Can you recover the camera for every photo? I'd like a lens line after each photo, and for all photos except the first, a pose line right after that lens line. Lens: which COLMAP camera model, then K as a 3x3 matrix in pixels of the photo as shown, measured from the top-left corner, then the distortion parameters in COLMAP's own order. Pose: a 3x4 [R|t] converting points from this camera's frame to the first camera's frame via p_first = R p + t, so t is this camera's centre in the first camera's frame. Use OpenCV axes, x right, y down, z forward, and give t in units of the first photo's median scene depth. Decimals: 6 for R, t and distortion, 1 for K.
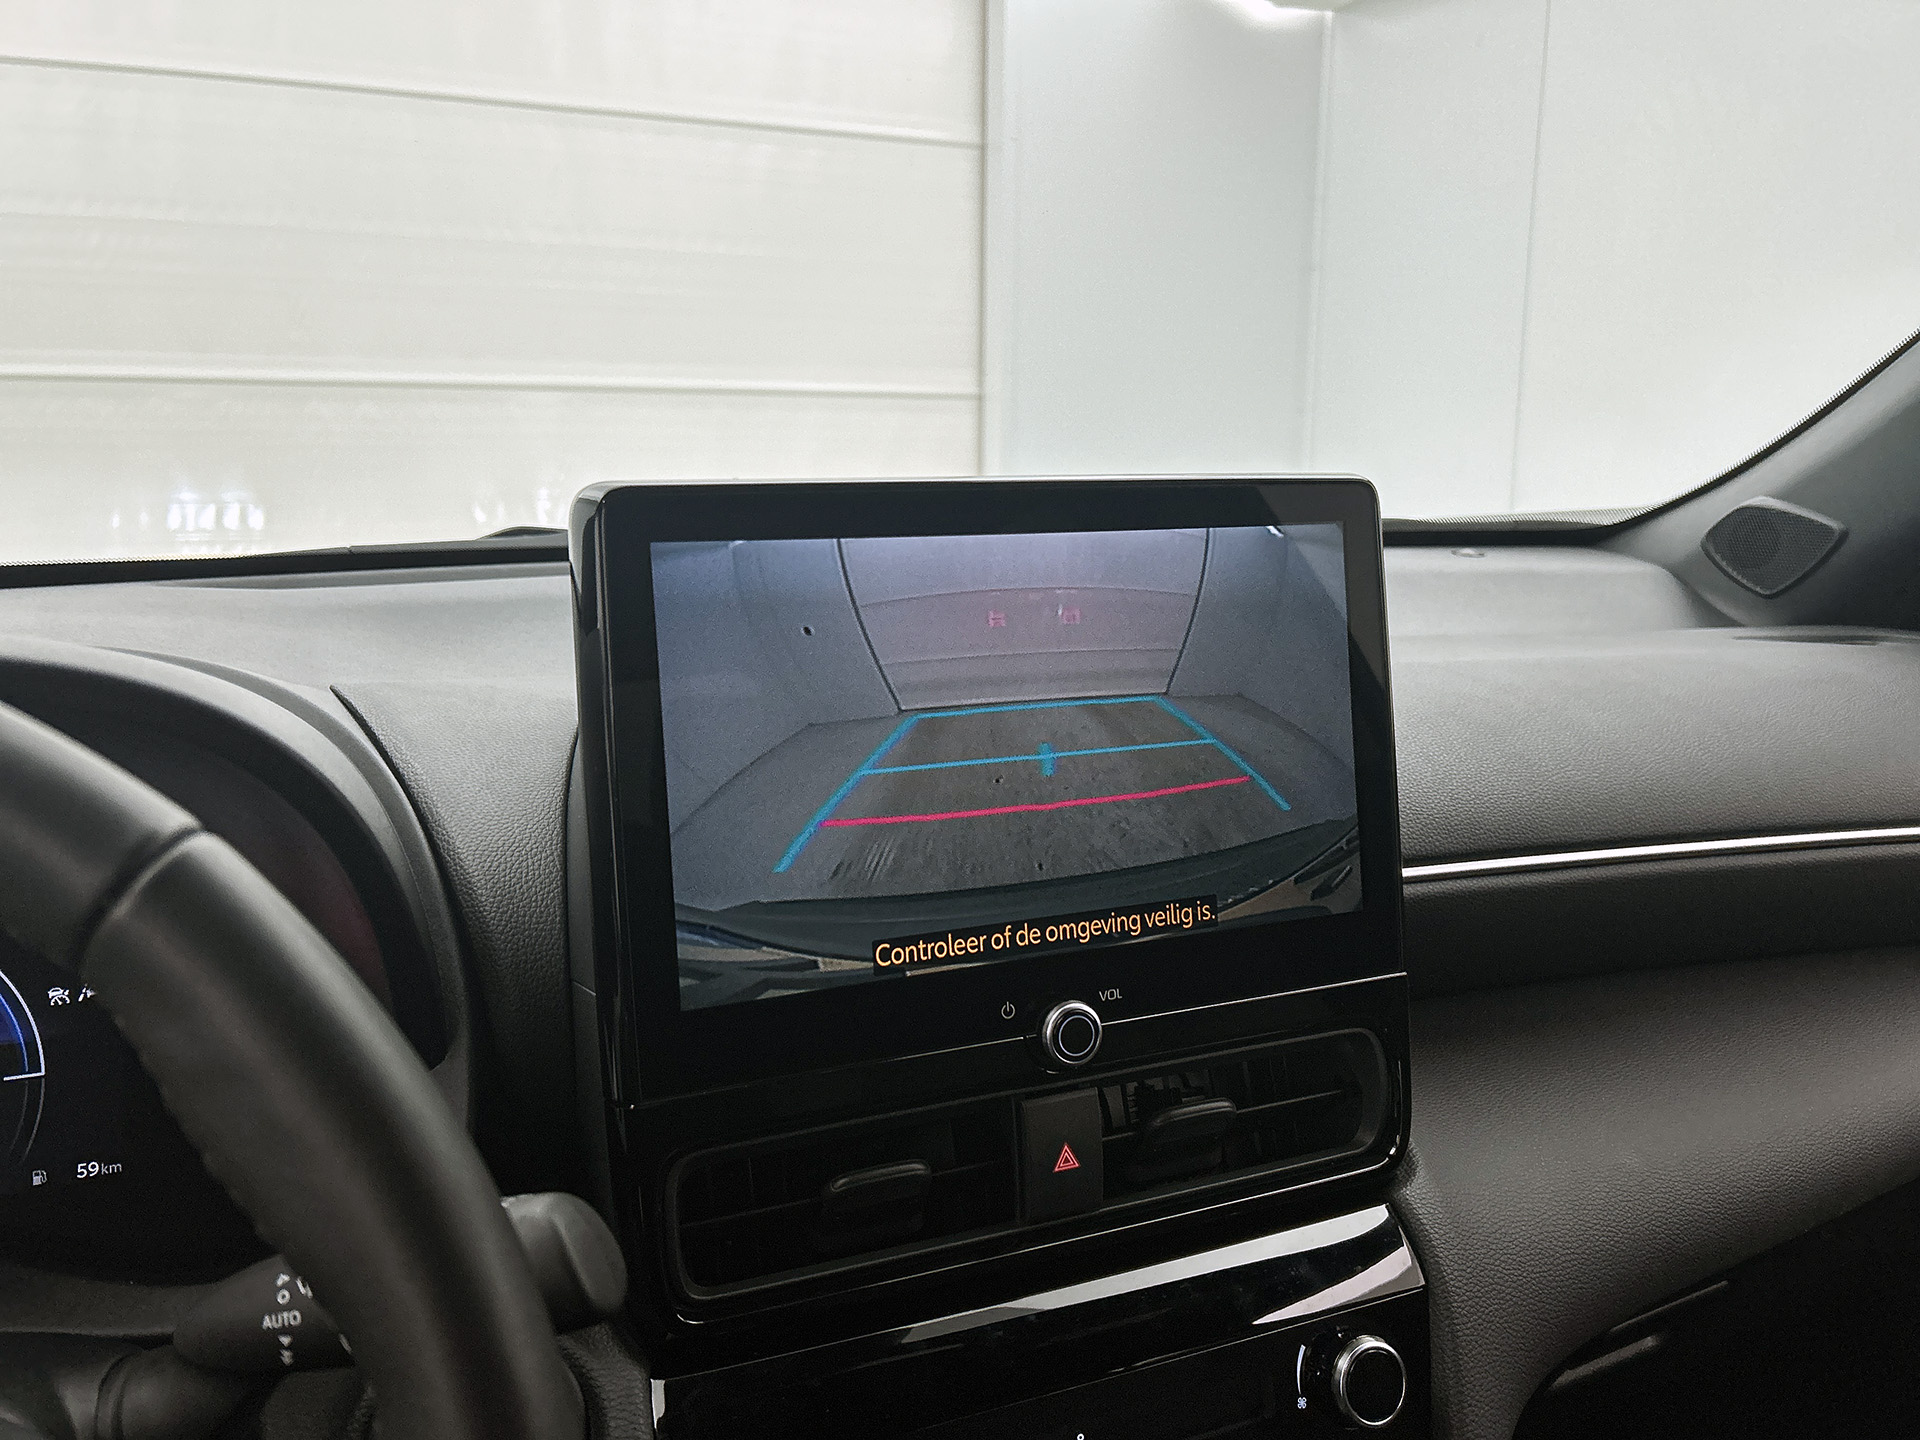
lens RADIAL K [[1451.9, 0, 950.9], [0, 1451.9, 707.8], [0, 0, 1]] dist [0.048650, -0.060527]
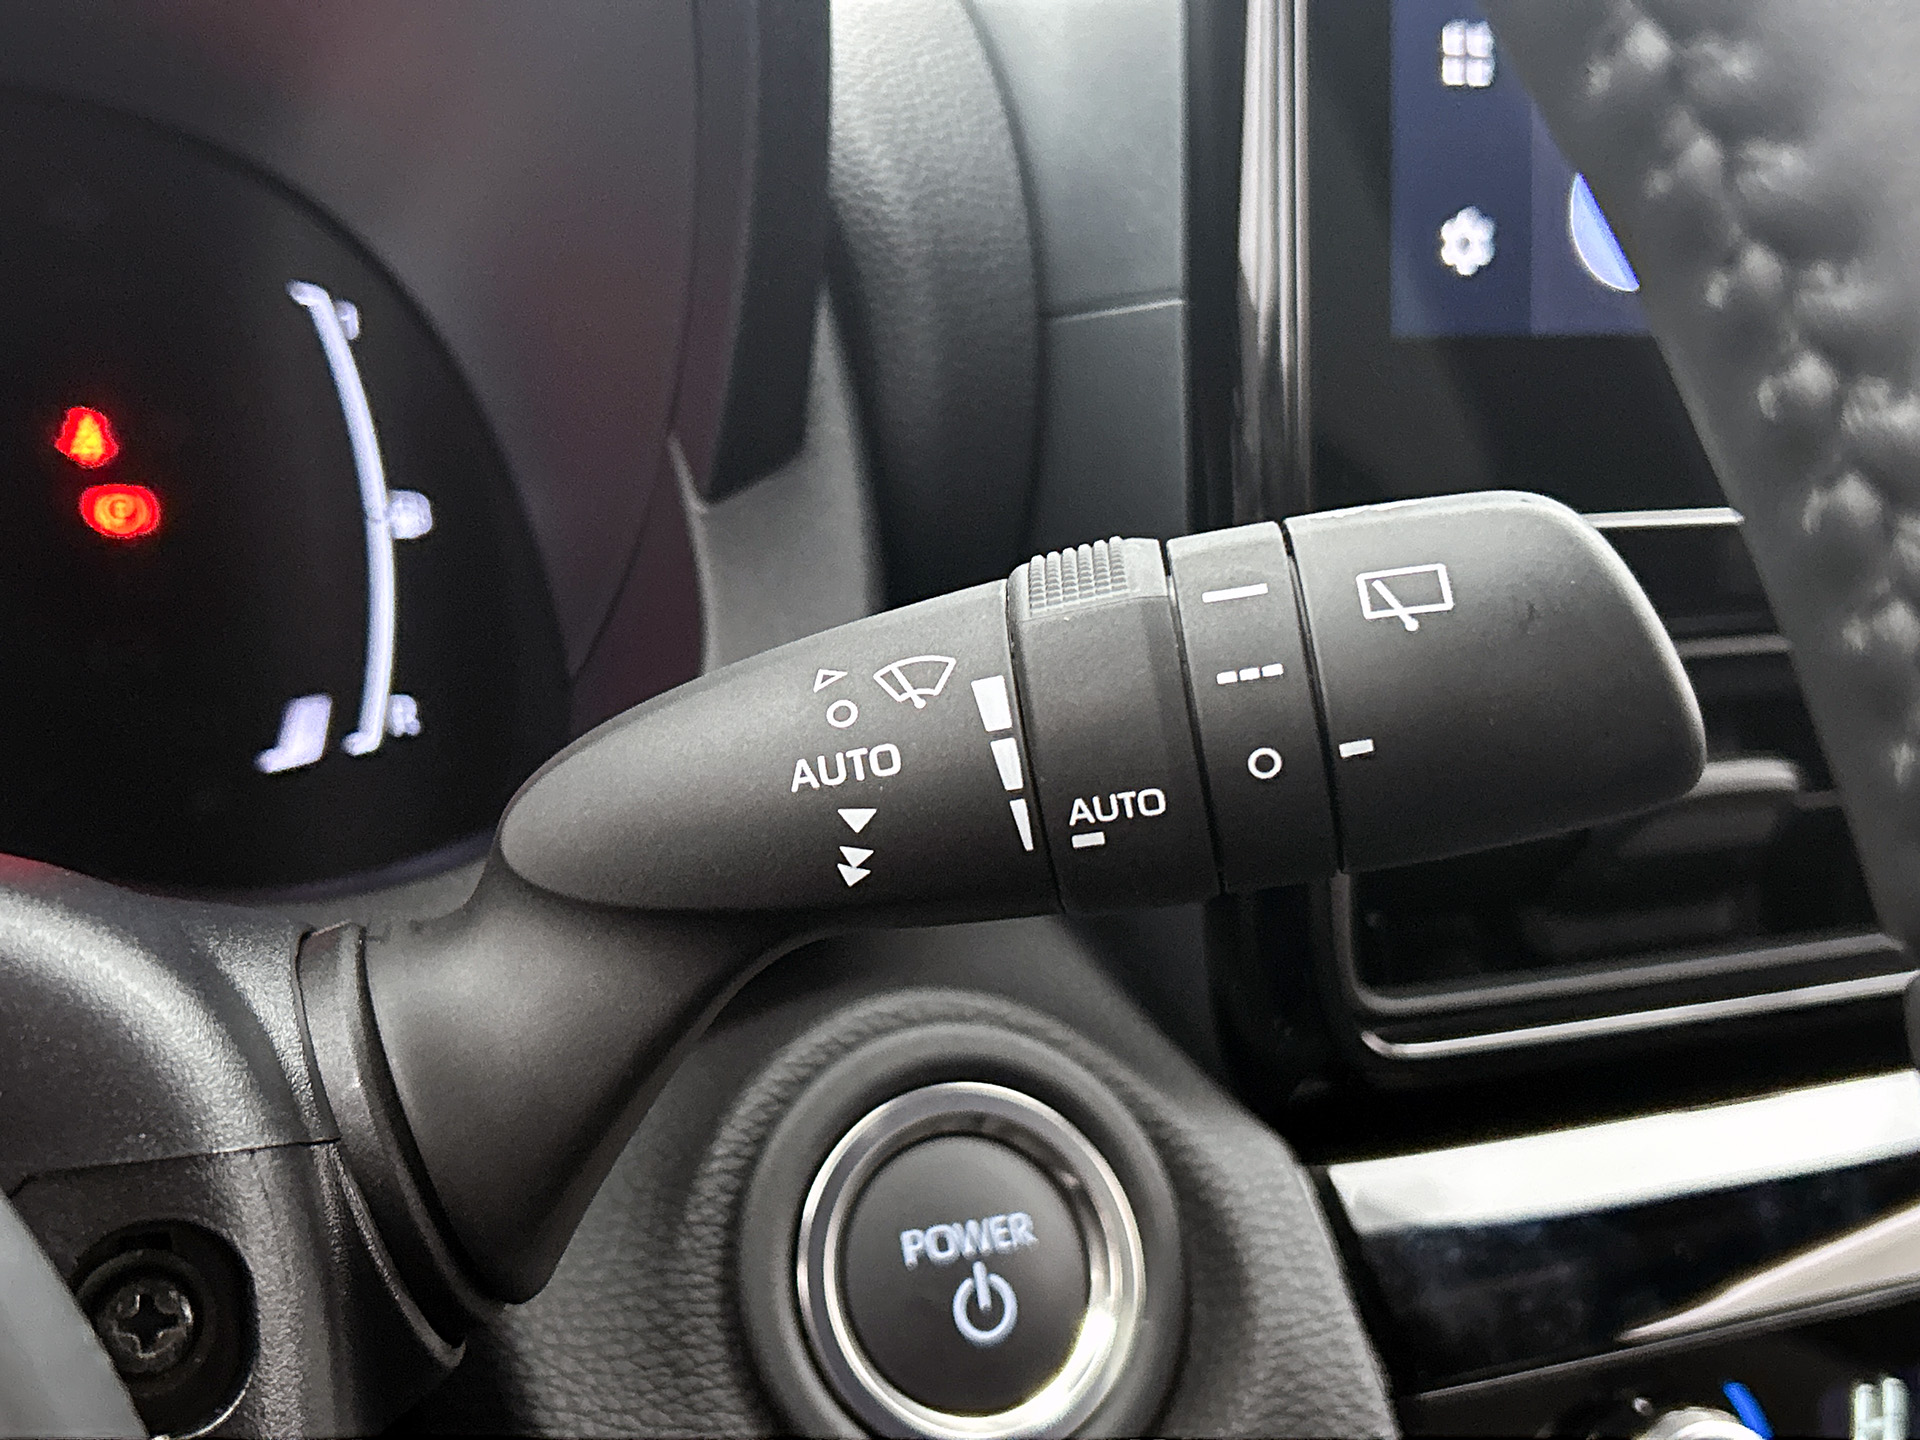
lens RADIAL K [[2549.4, 0, 906.5], [0, 2549.4, 746.3], [0, 0, 1]] dist [-0.007157, 0.000000]
pose [[0.997823, 0.028327, 0.059559, -0.300420], [-0.033017, 0.996303, 0.079310, 0.223986], [-0.057092, -0.081104, 0.995069, 0.207414]]
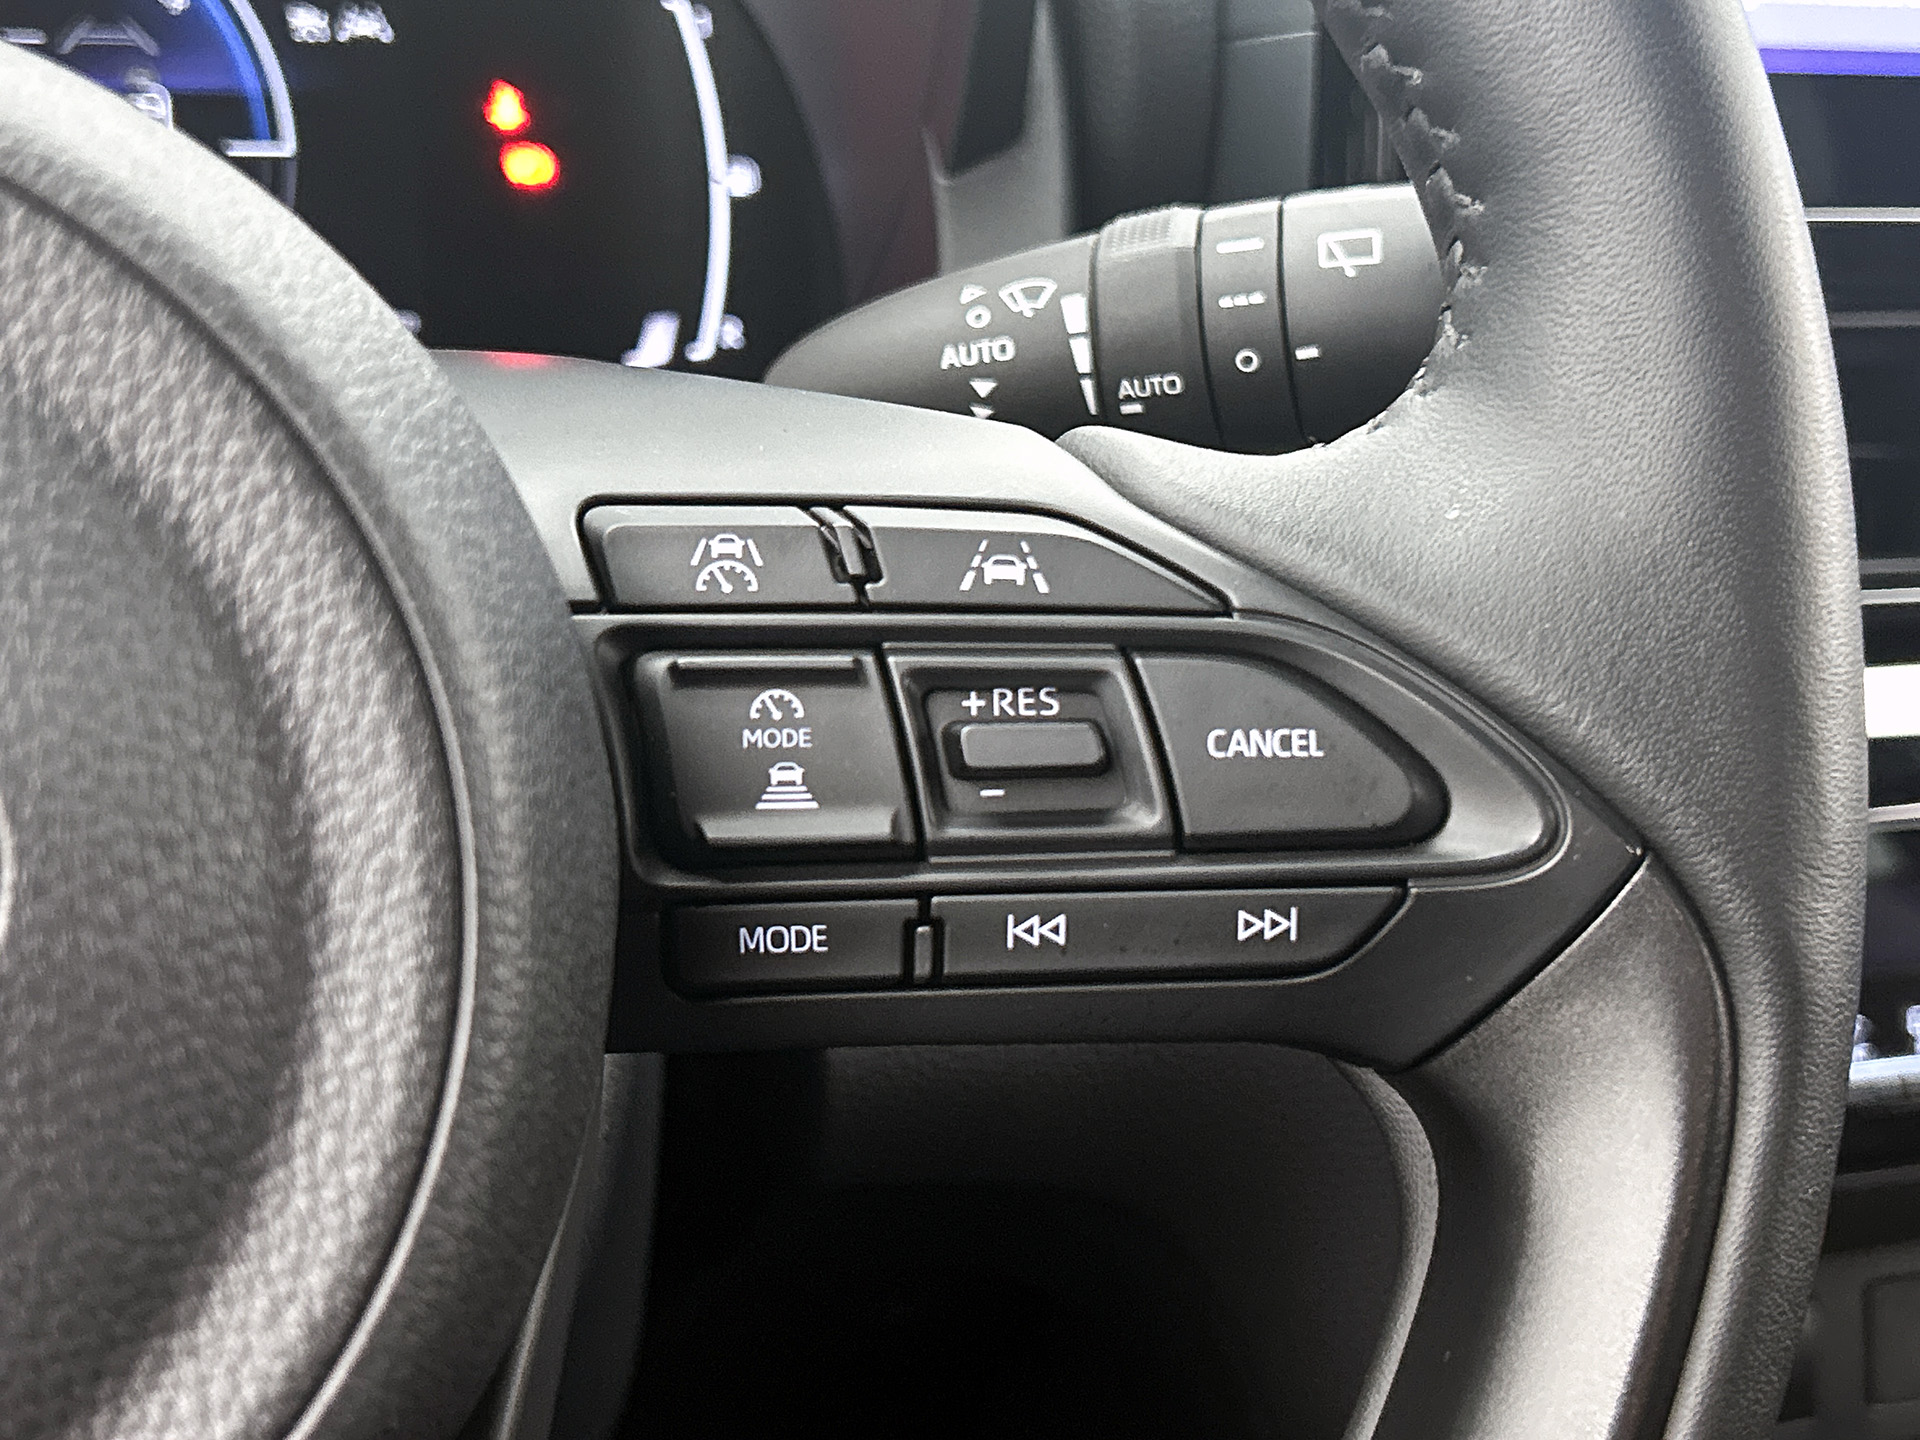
lens RADIAL K [[2470.4, 0, 925.7], [0, 2470.4, 703.6], [0, 0, 1]] dist [0.127053, 0.000000]
pose [[0.992984, 0.091278, -0.075174, -0.243441], [-0.075406, 0.978484, 0.192050, 0.228664], [0.091086, -0.185034, 0.978502, -0.002158]]
